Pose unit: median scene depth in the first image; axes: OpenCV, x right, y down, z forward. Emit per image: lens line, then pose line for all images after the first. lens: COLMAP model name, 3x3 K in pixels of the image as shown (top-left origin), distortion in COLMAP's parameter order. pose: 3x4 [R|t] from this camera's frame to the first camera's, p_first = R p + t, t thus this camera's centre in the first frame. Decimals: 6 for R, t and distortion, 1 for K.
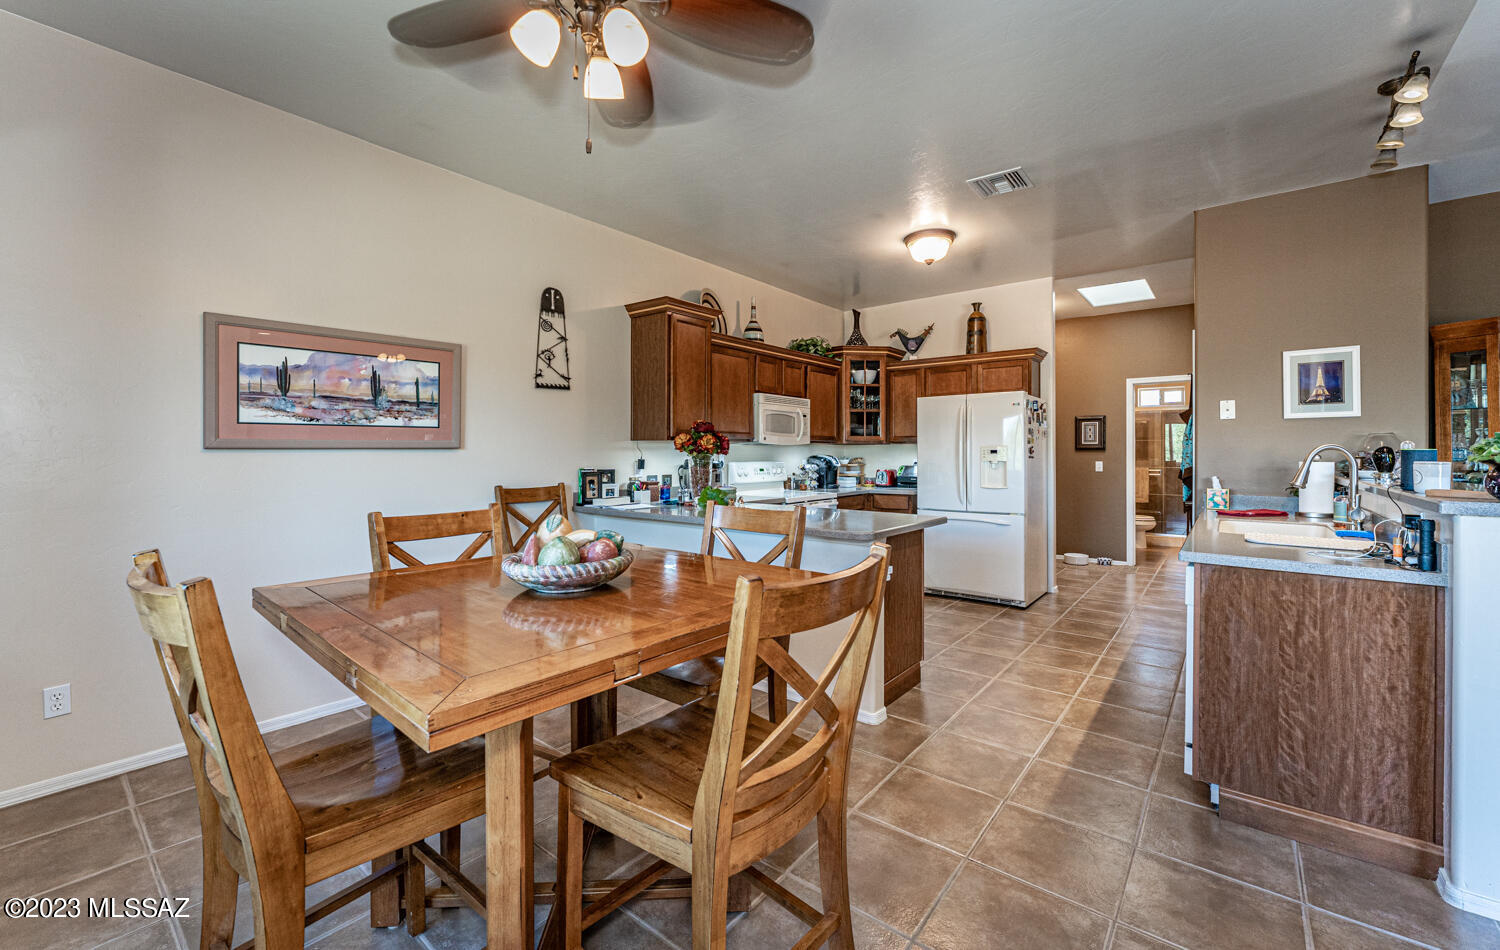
lens RADIAL K [[603.5, 0, 757.0], [0, 603.5, 451.9], [0, 0, 1]] dist [-0.000426, -0.000020]
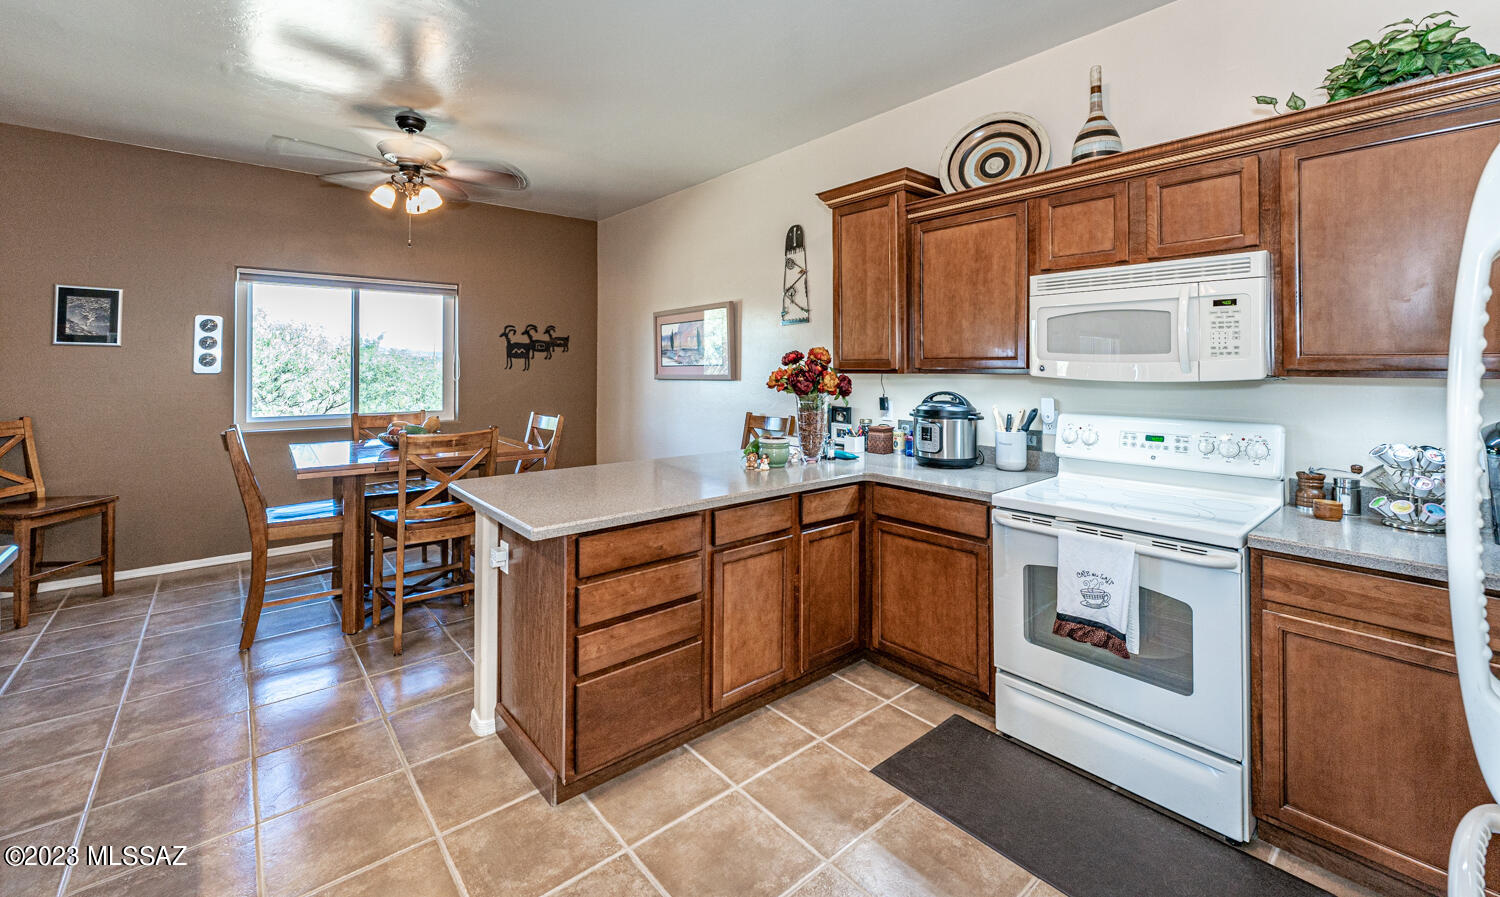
lens RADIAL K [[612.6, 0, 749.3], [0, 612.6, 363.6], [0, 0, 1]] dist [-0.001646, -0.000169]
pose [[-0.188691, -0.006835, -0.982013, 0.497757], [-0.000652, 0.999976, -0.006835, -0.020649], [0.982036, -0.000649, -0.188691, 0.798112]]
